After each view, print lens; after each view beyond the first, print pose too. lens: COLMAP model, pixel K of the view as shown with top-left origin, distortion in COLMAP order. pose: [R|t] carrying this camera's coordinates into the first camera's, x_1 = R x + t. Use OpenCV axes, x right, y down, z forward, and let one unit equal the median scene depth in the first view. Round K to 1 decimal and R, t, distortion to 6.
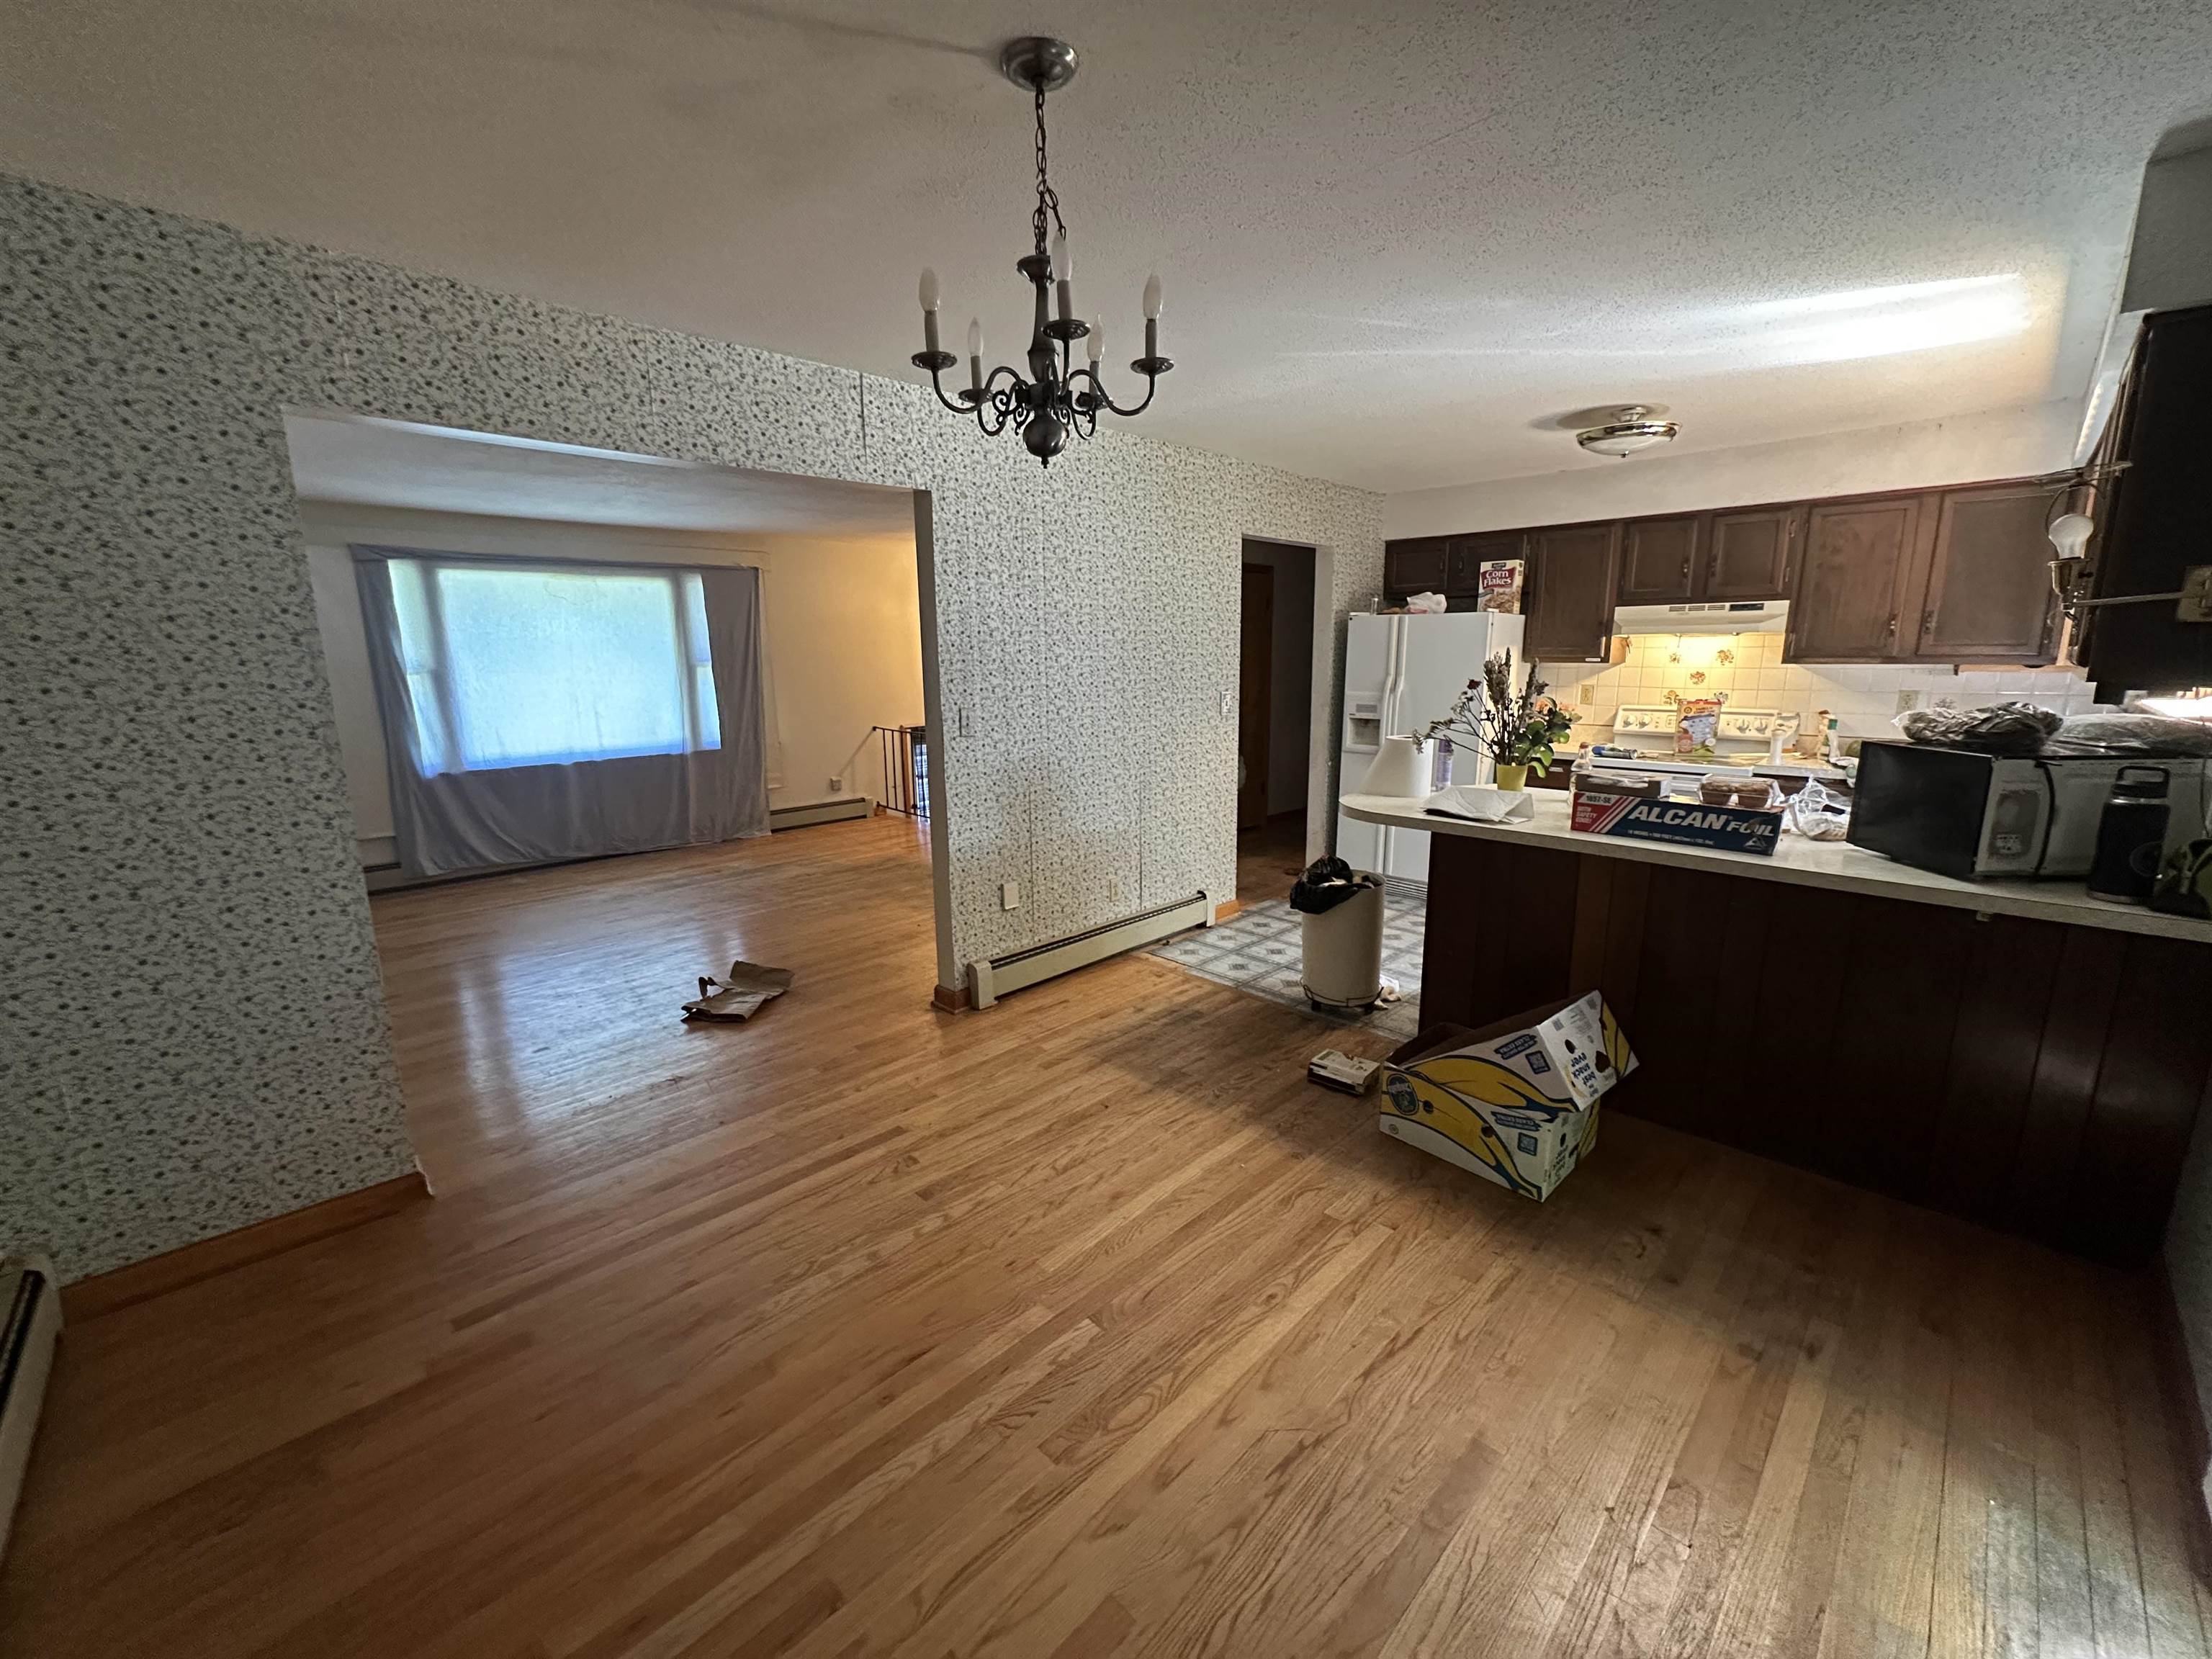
lens RADIAL K [[881.4, 0, 1106.0], [0, 881.4, 829.5], [0, 0, 1]] dist [-0.008005, 0.000776]
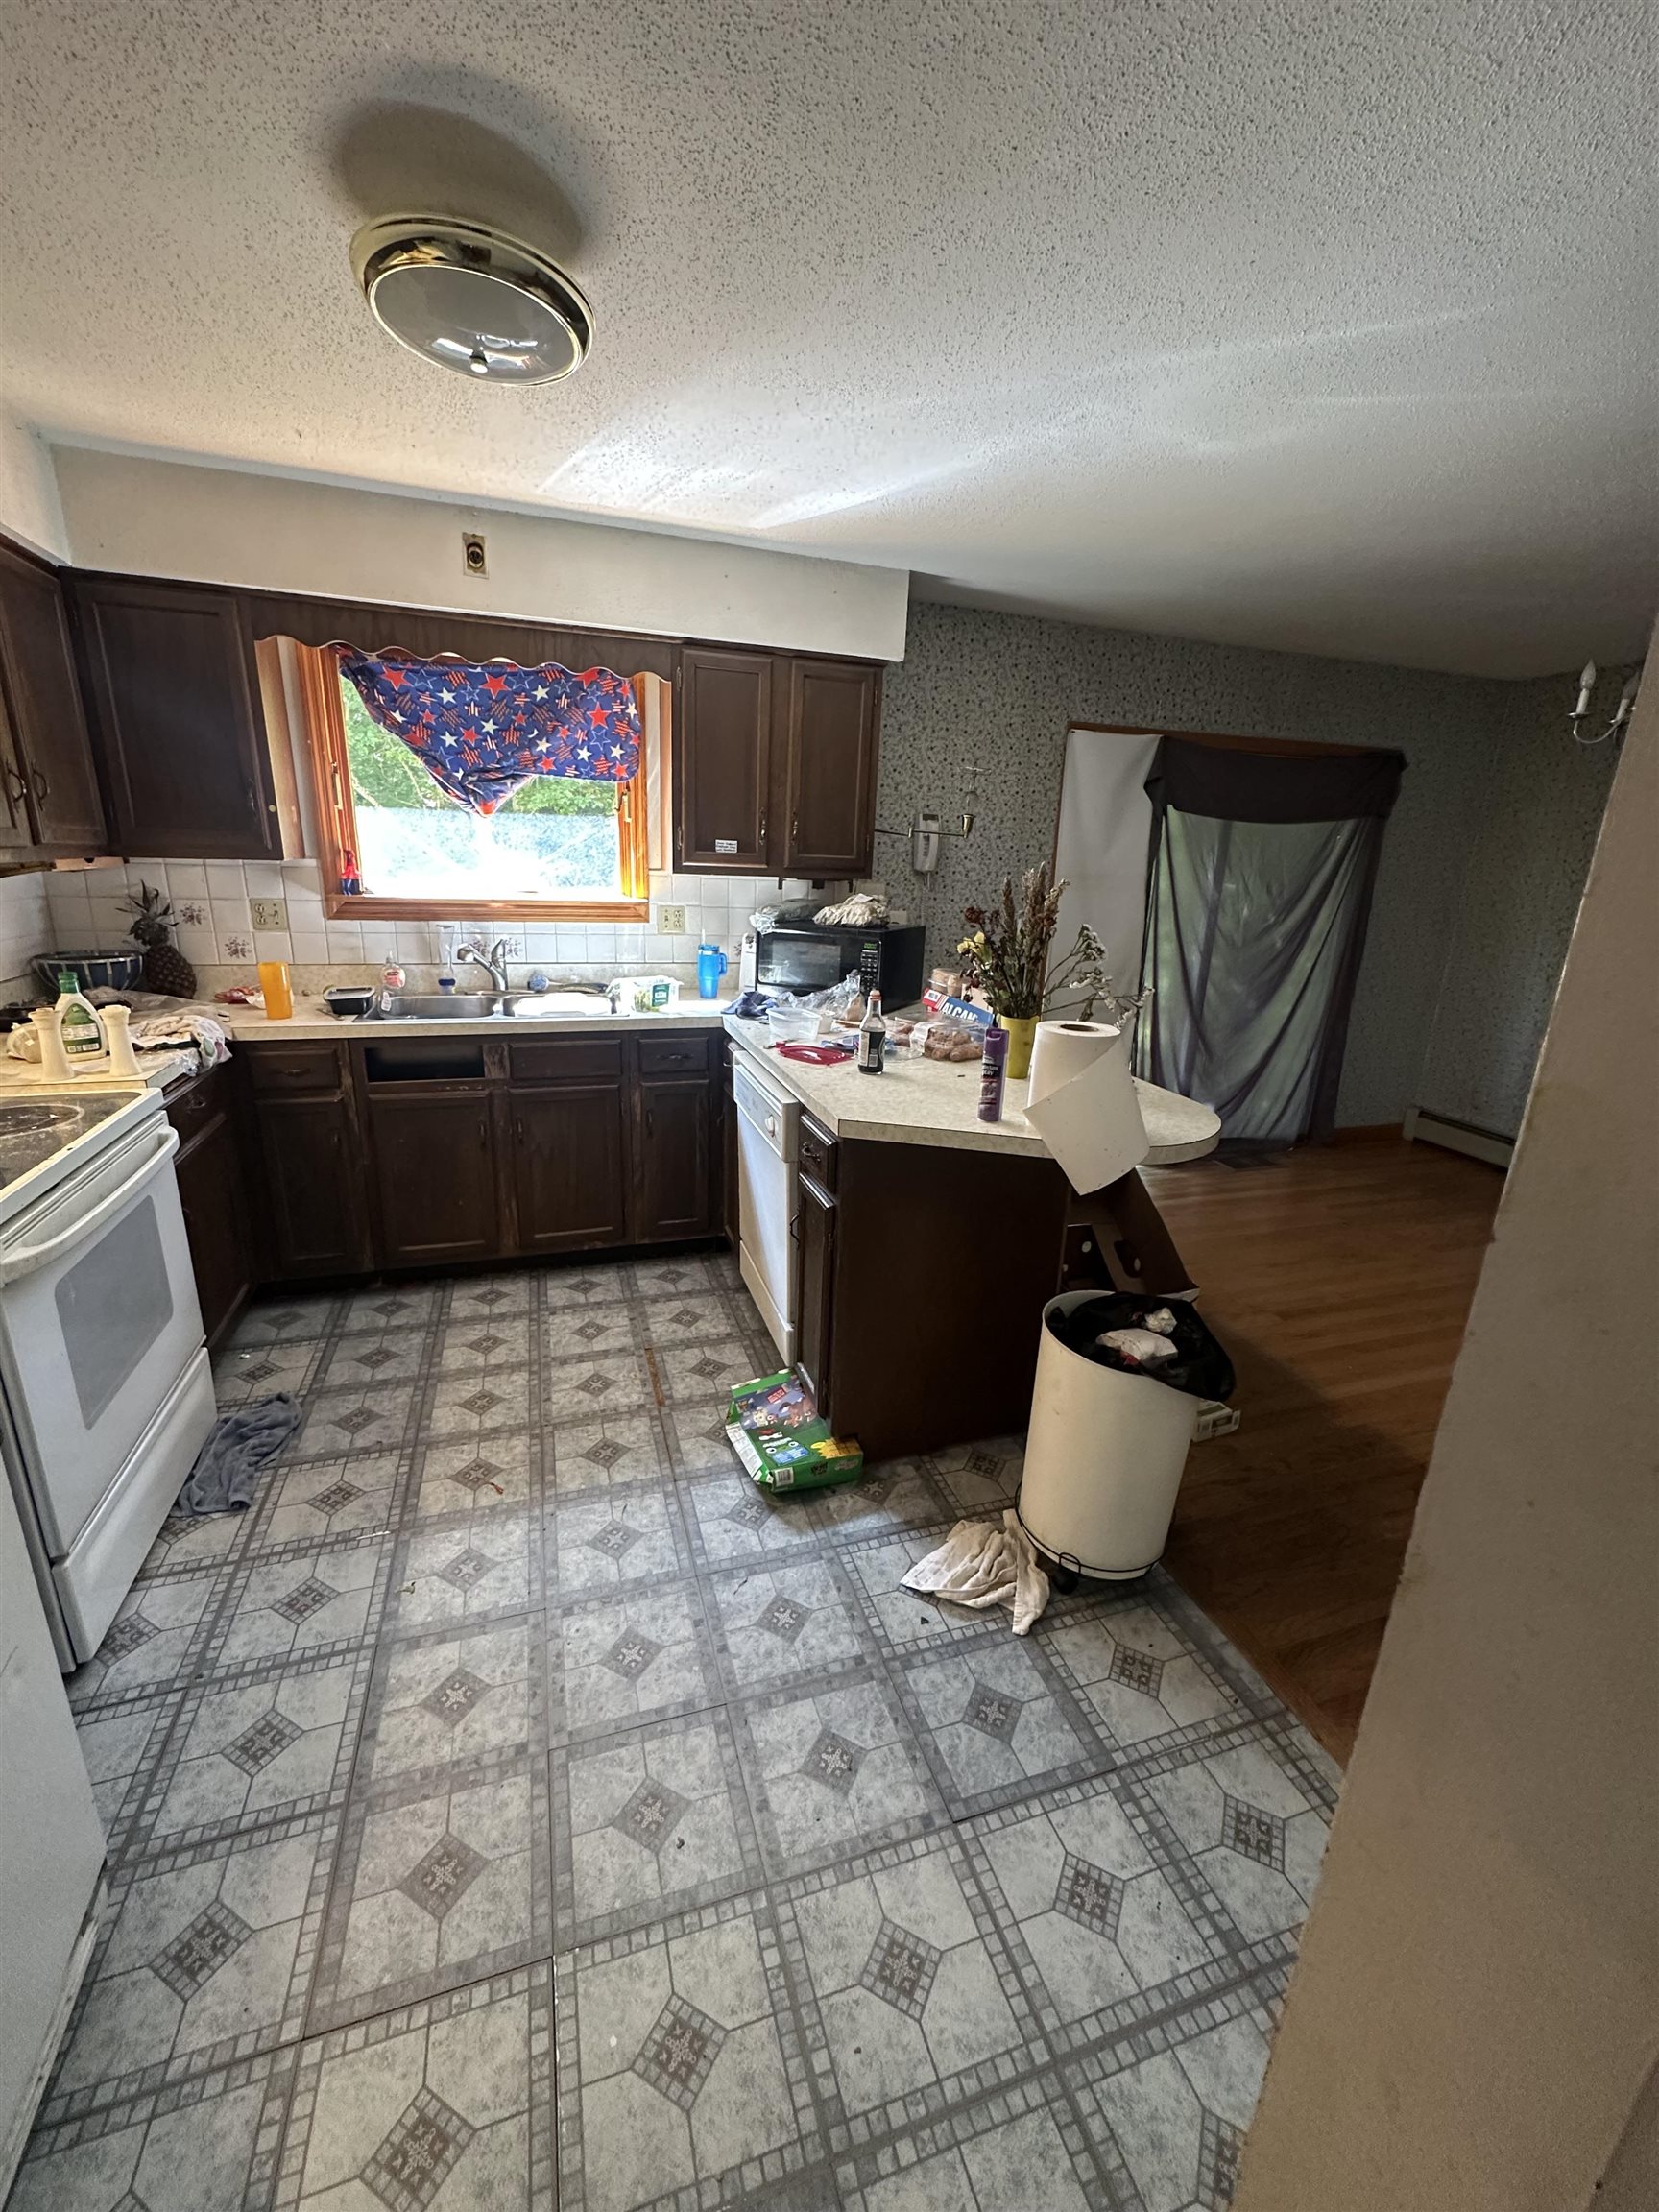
lens RADIAL K [[881.4, 0, 829.5], [0, 881.4, 1106.0], [0, 0, 1]] dist [-0.008005, 0.000776]
pose [[-0.896392, -0.144995, 0.418877, 0.231535], [0.059645, 0.896938, 0.438115, -0.295543], [-0.439231, 0.417707, -0.795360, 1.443867]]
